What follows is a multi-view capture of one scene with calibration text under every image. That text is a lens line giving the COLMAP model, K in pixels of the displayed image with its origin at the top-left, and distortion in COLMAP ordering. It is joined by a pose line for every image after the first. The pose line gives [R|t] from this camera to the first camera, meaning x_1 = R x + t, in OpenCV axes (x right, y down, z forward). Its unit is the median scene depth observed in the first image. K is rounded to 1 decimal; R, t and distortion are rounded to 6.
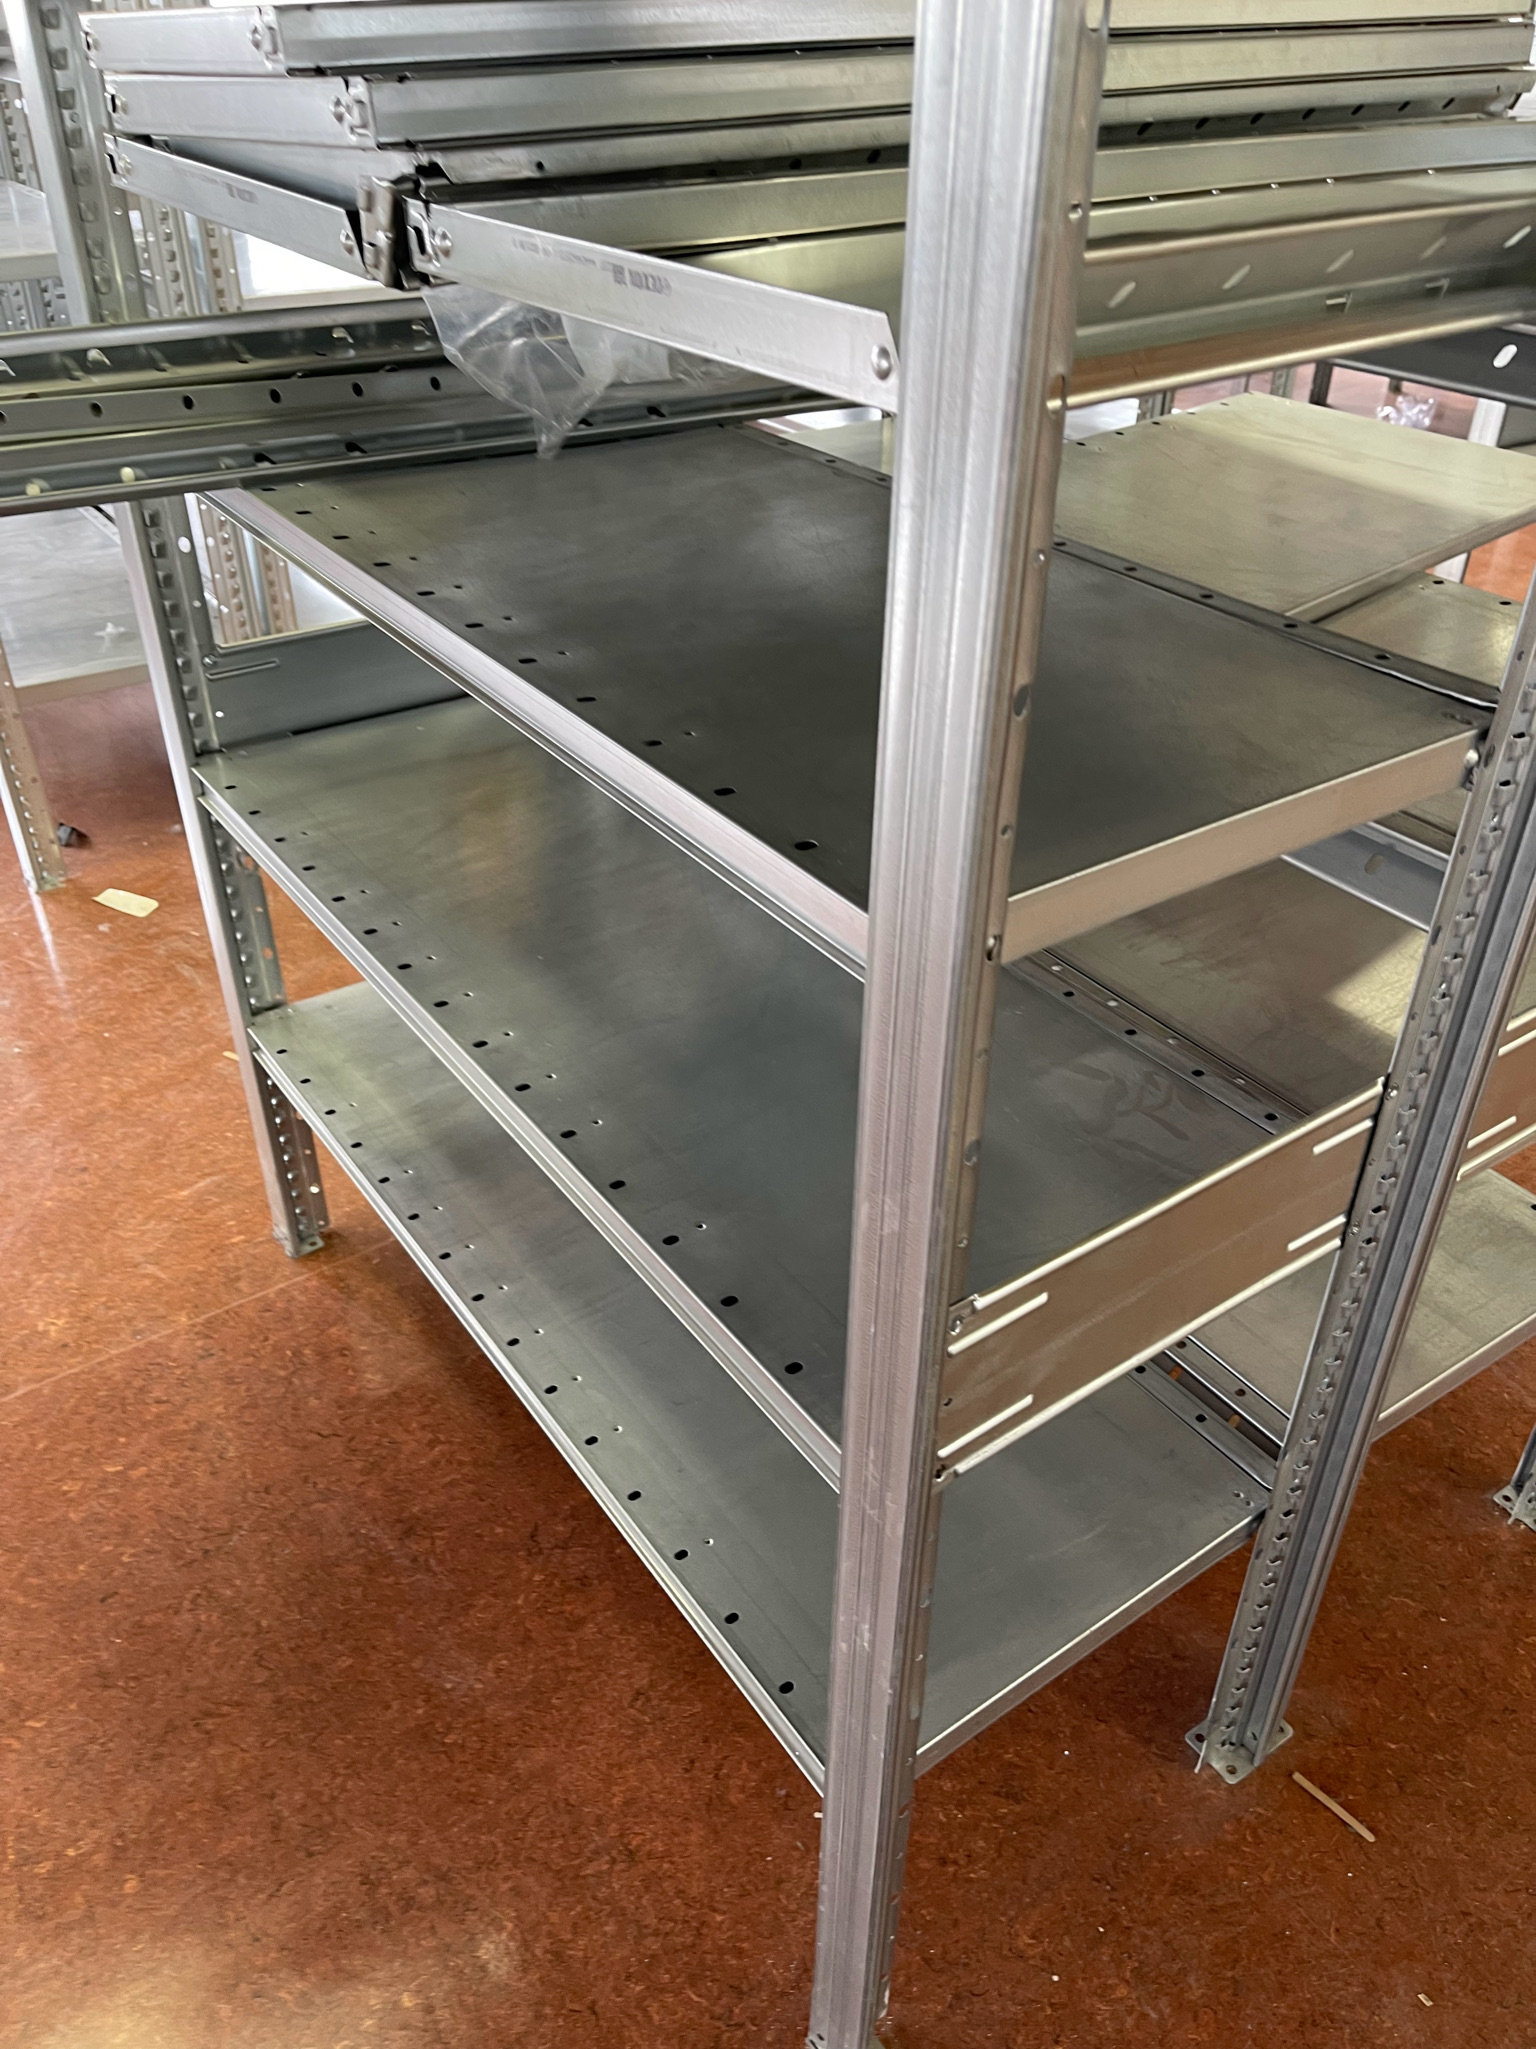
lens RADIAL K [[1568.9, 0, 764.7], [0, 1568.9, 1028.4], [0, 0, 1]] dist [0.030283, -0.013576]
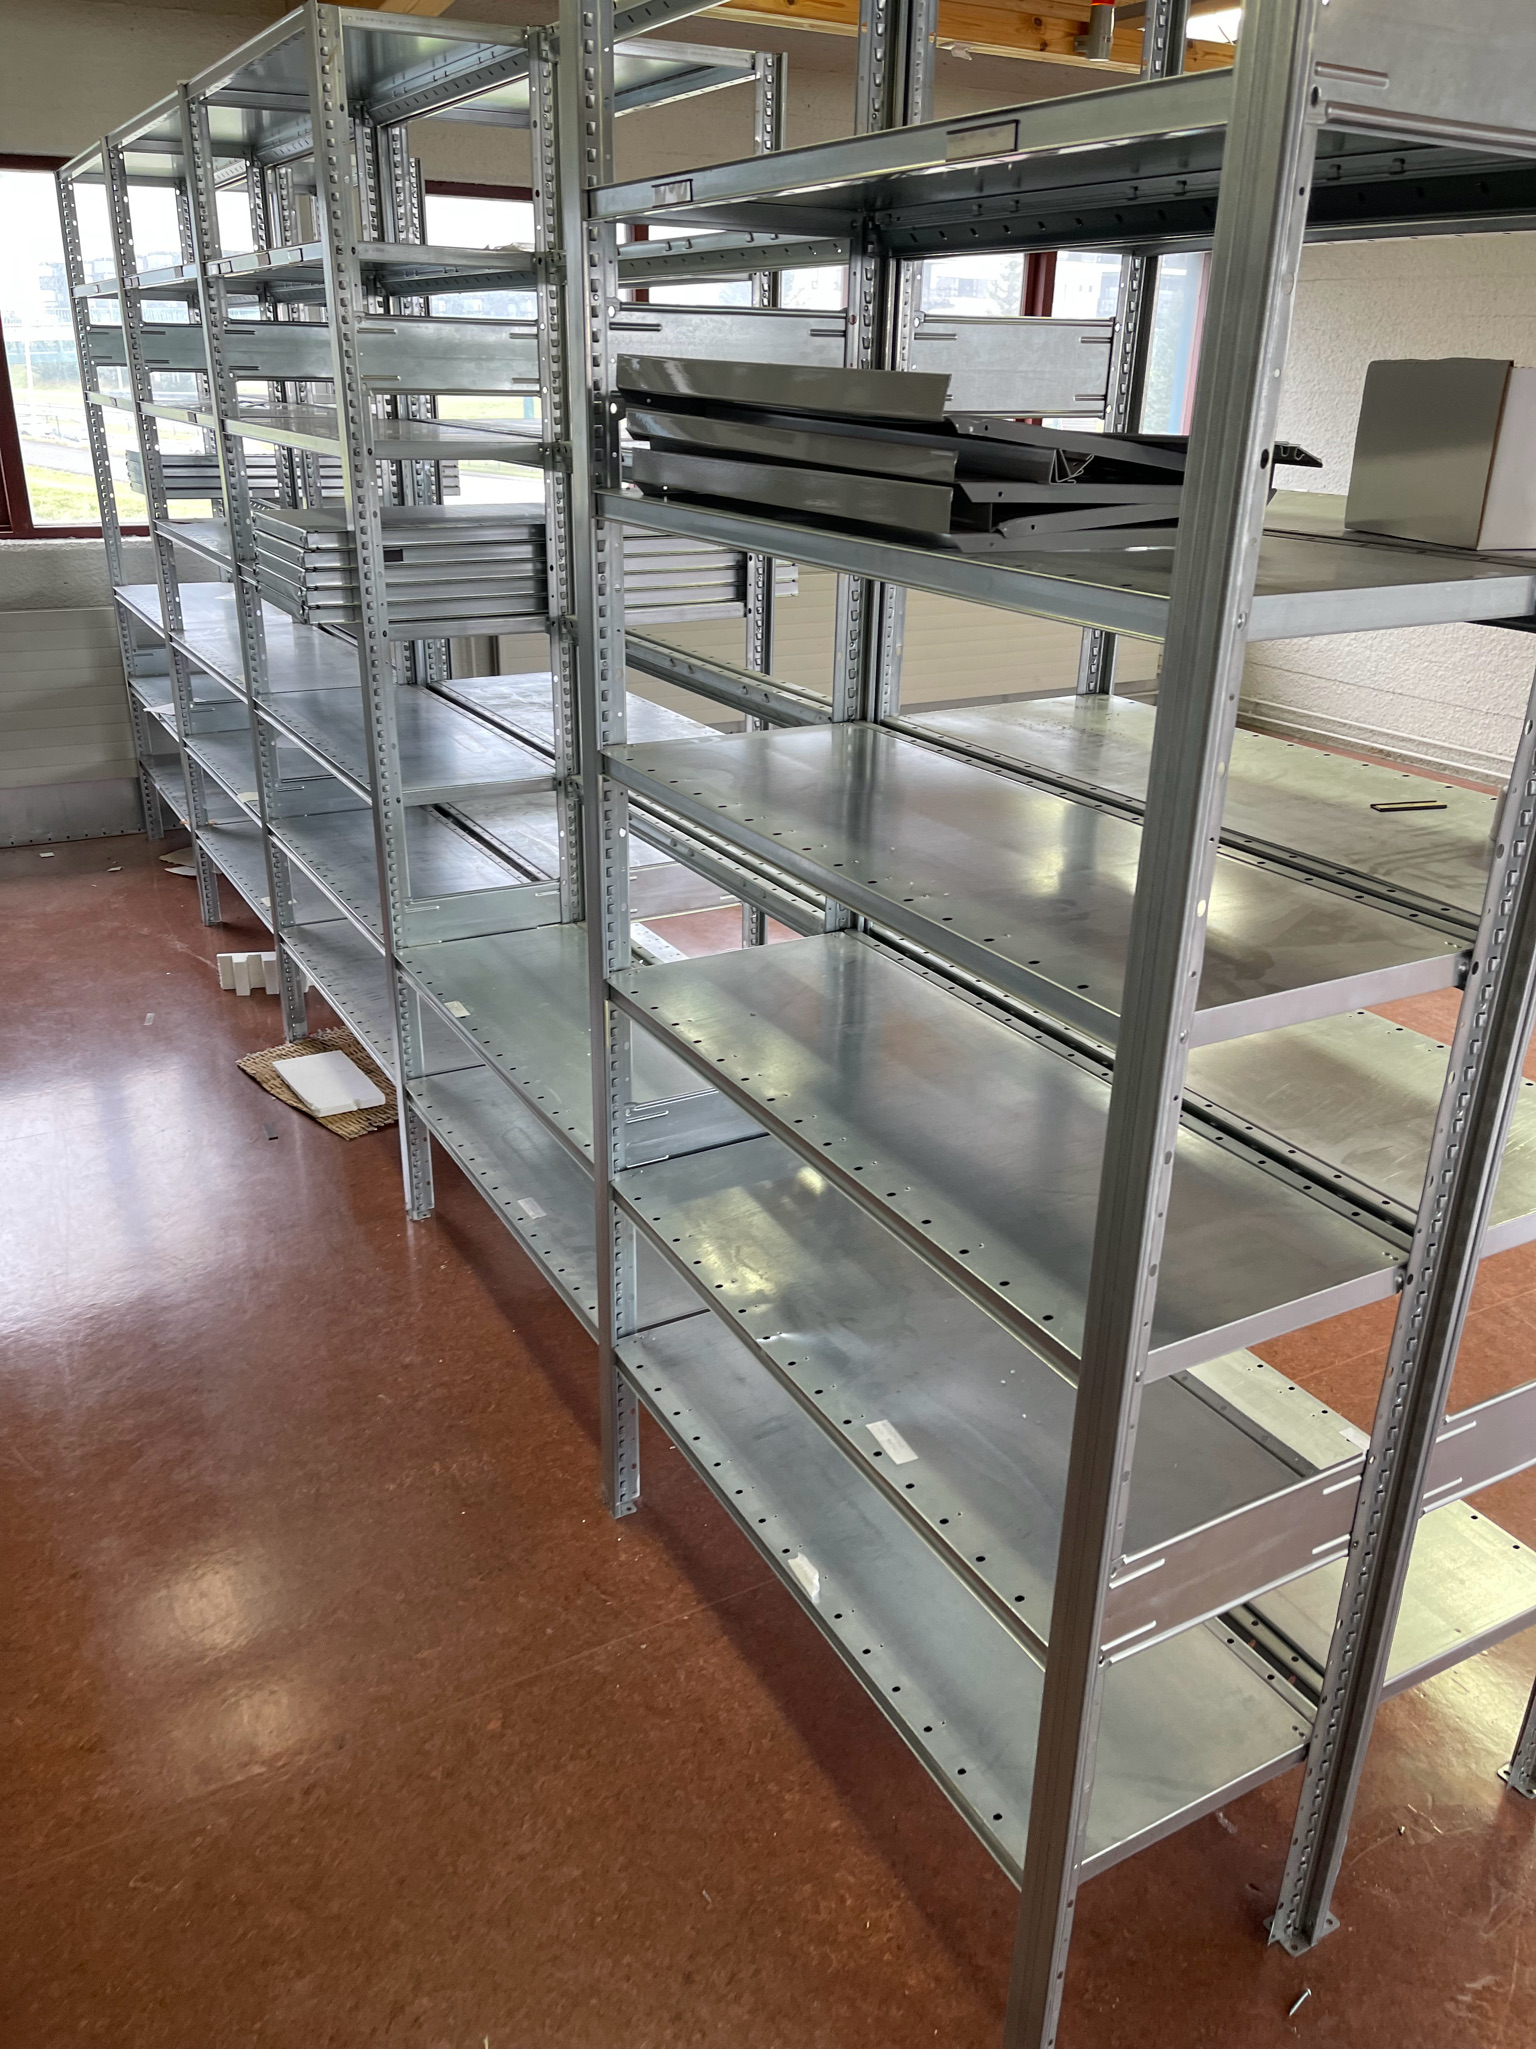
lens RADIAL K [[1568.9, 0, 769.6], [0, 1568.9, 1031.8], [0, 0, 1]] dist [0.030283, -0.013576]
pose [[0.994858, 0.052613, -0.086543, -0.143610], [-0.068285, 0.979504, -0.189498, -0.050781], [0.074799, 0.194434, 0.978060, -0.903946]]
